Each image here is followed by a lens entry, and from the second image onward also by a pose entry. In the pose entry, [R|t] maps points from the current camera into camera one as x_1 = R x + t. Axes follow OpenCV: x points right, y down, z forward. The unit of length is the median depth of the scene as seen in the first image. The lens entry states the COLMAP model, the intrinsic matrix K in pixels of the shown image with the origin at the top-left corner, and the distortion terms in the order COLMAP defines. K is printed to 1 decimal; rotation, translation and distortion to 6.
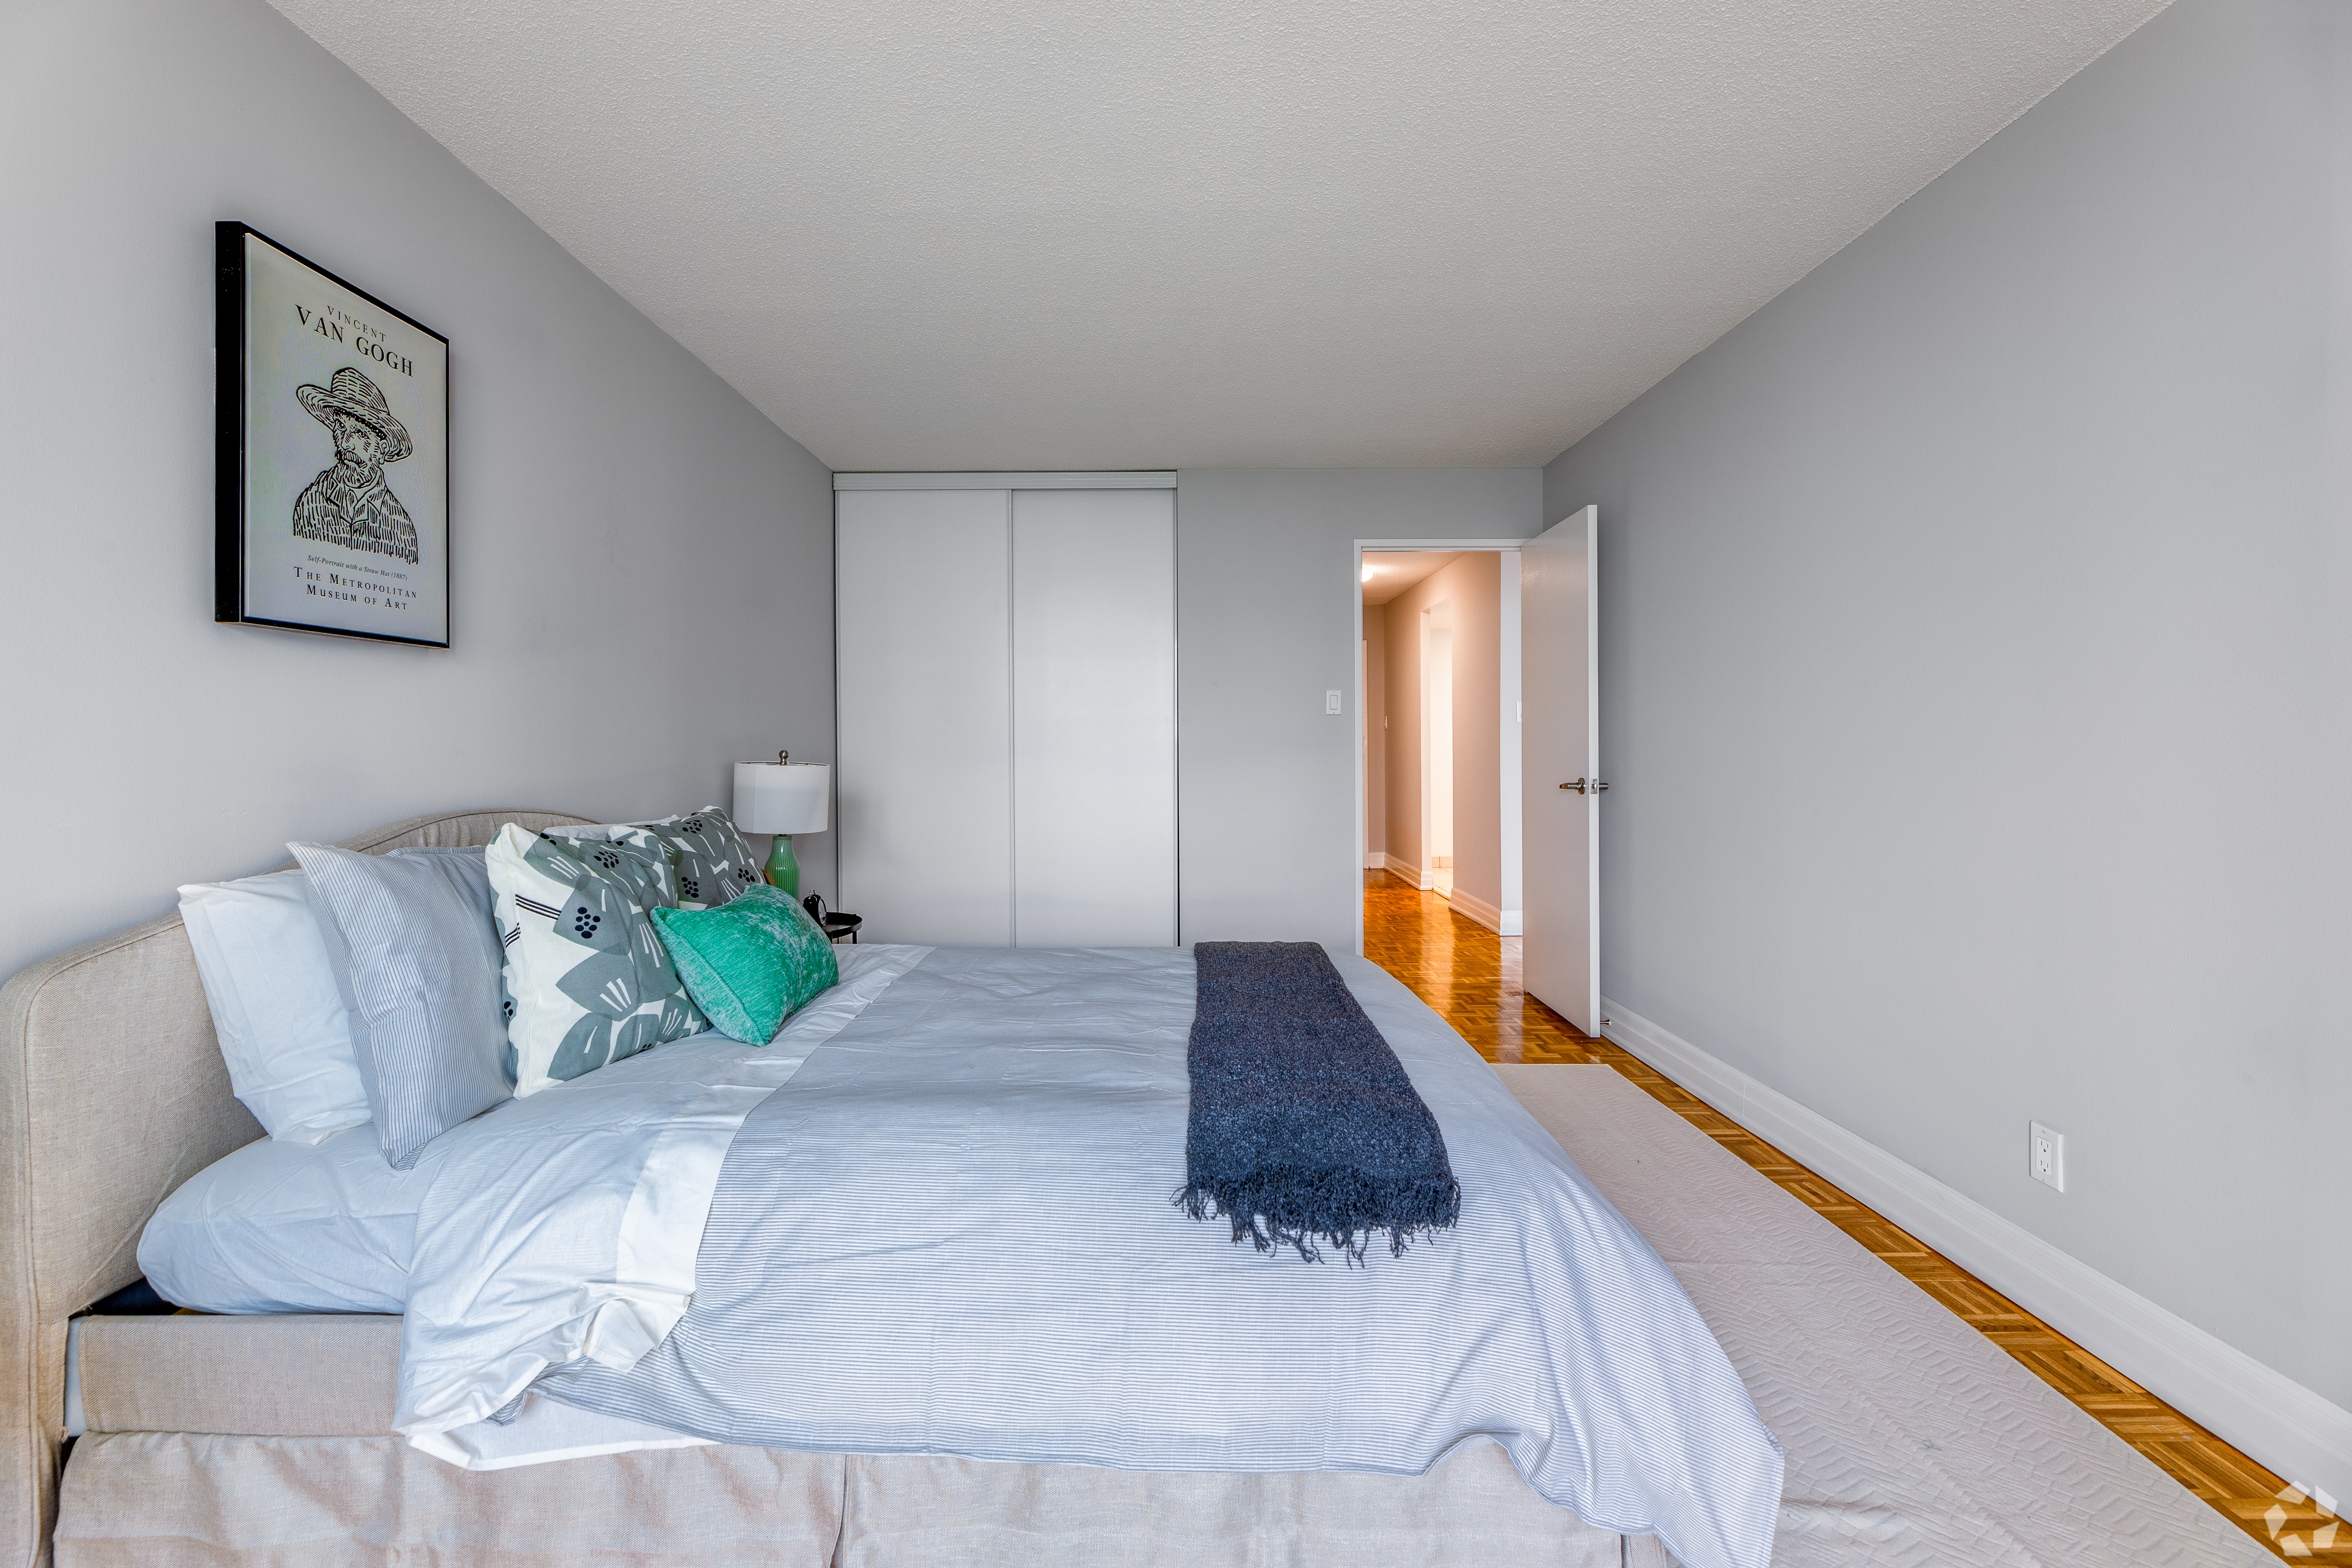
lens RADIAL K [[994.1, 0, 1179.2], [0, 994.1, 730.4], [0, 0, 1]] dist [0.002235, 0.000128]
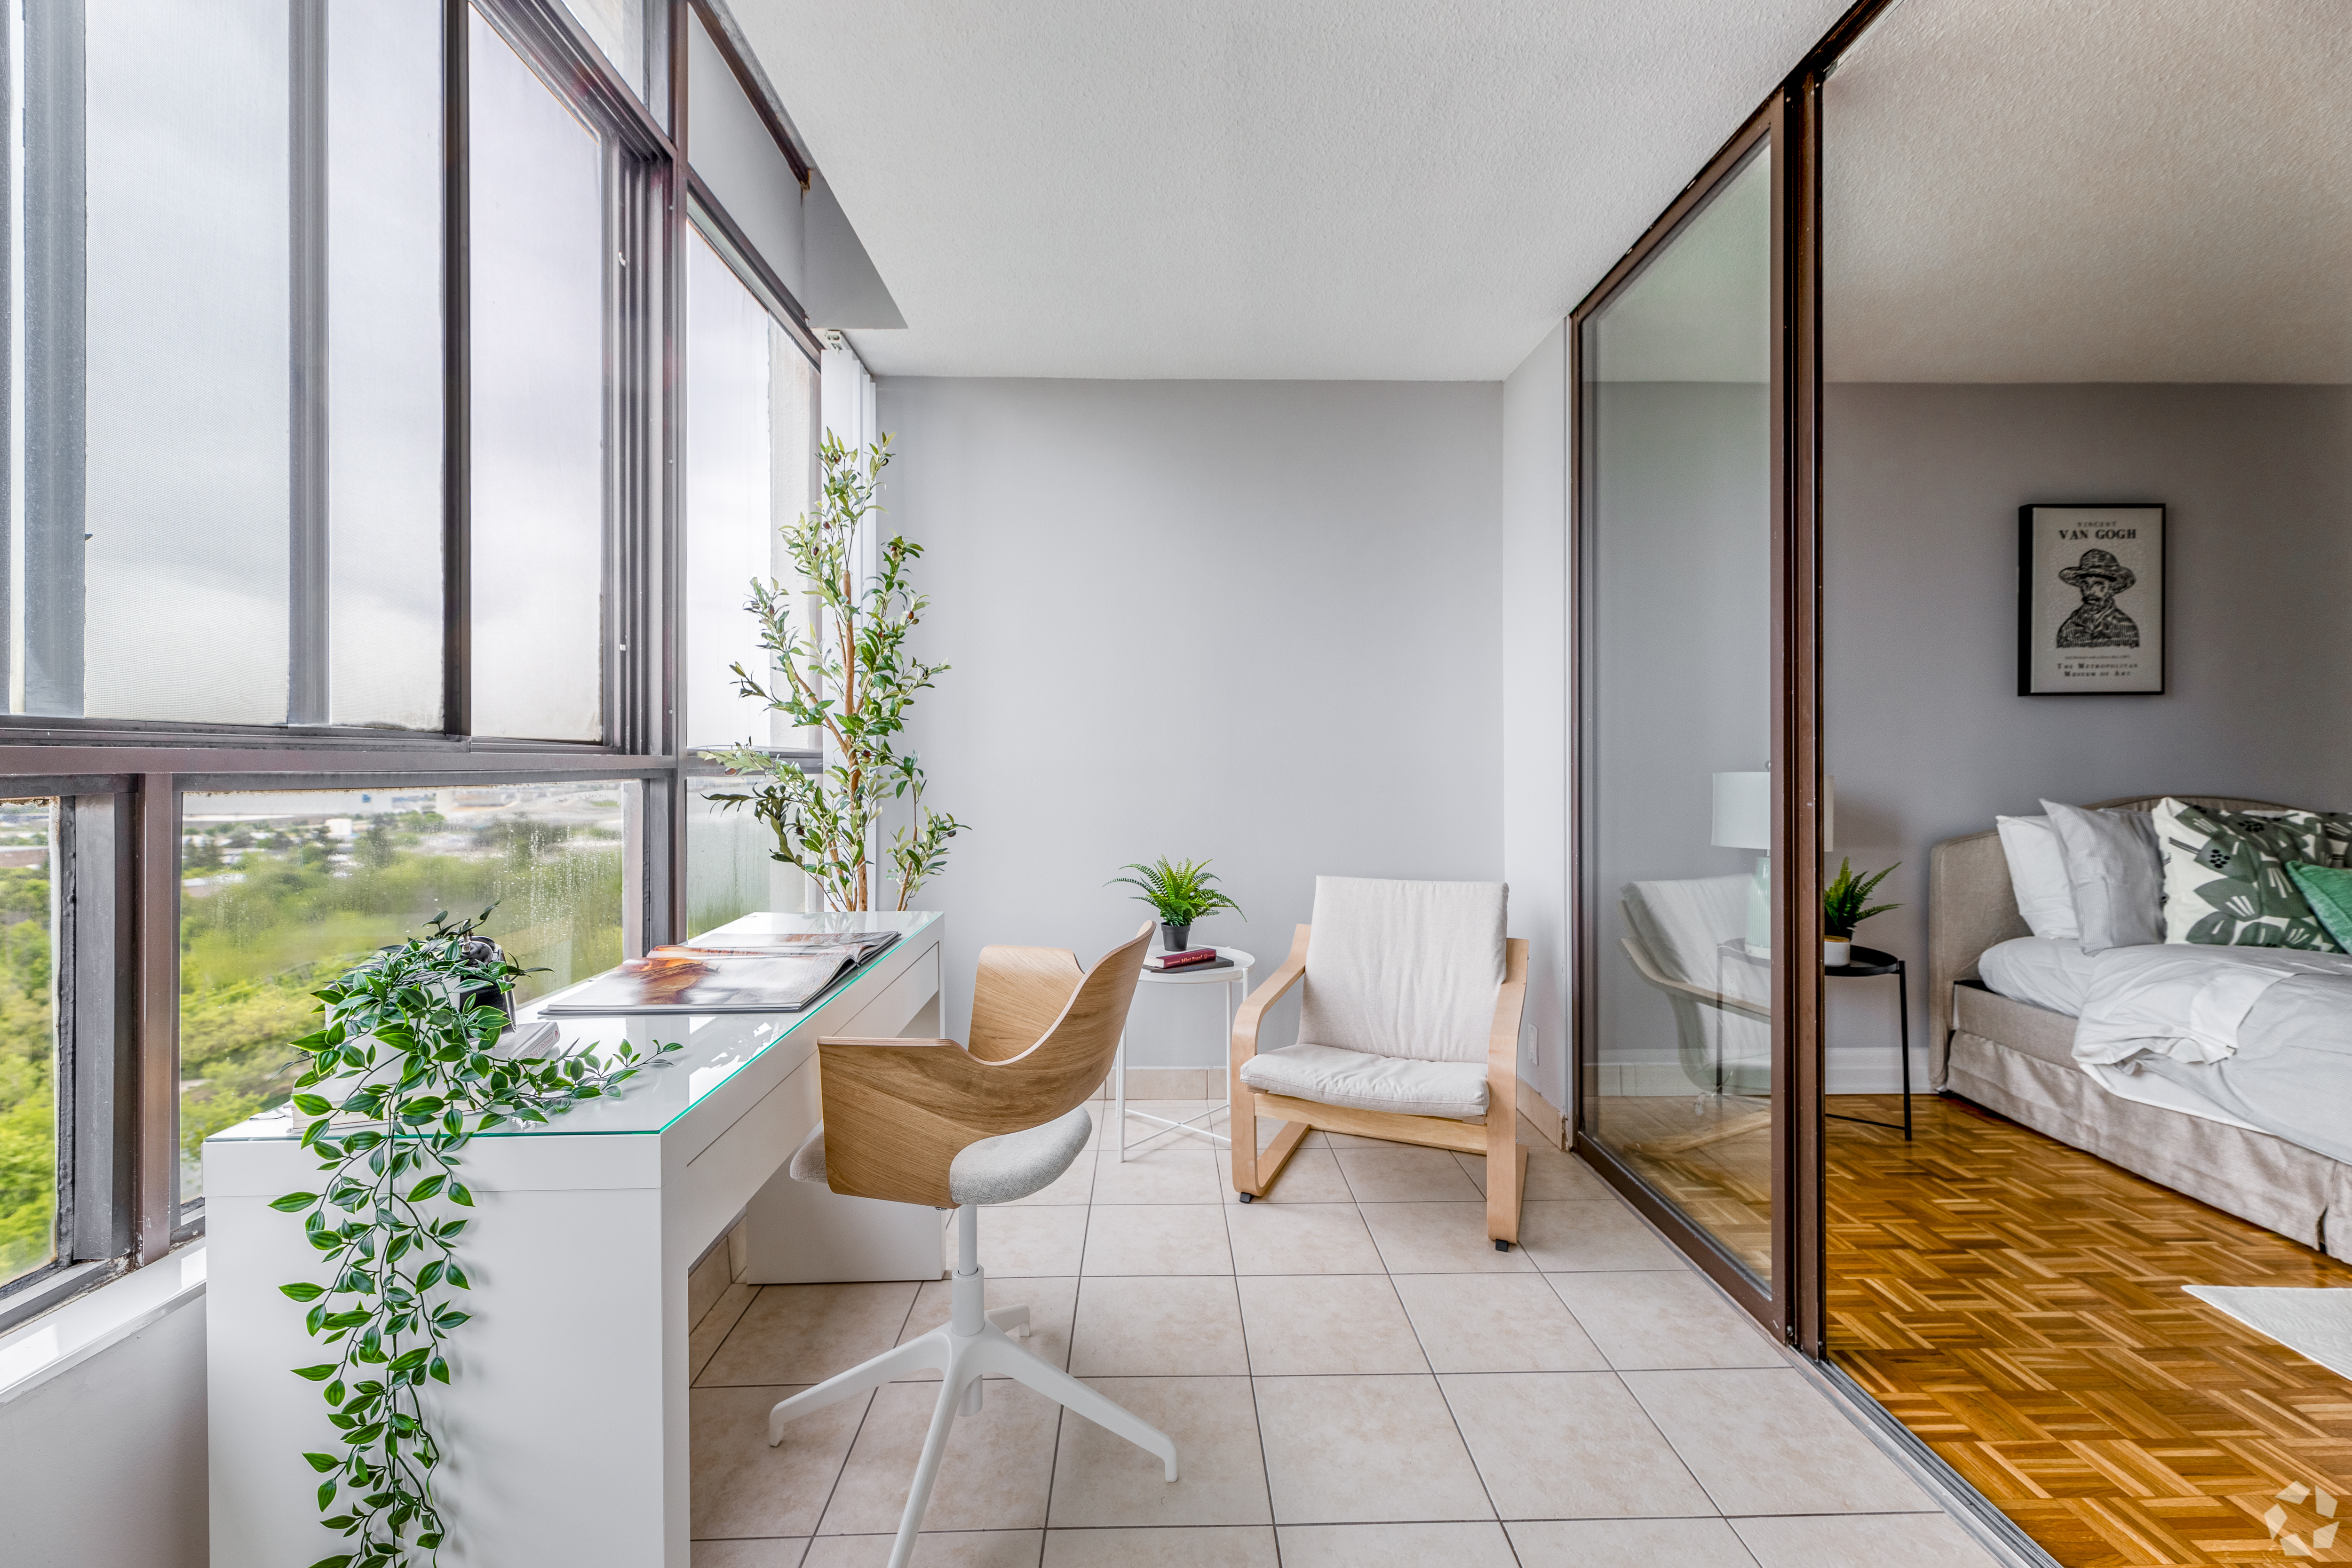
lens RADIAL K [[929.6, 0, 1176.0], [0, 929.6, 784.0], [0, 0, 1]] dist [0.000568, 0.000108]
pose [[0.007933, 0.027353, -0.999594, 0.982939], [0.017433, 0.999470, 0.027488, -0.008094], [0.999817, -0.017644, 0.007452, -0.792924]]
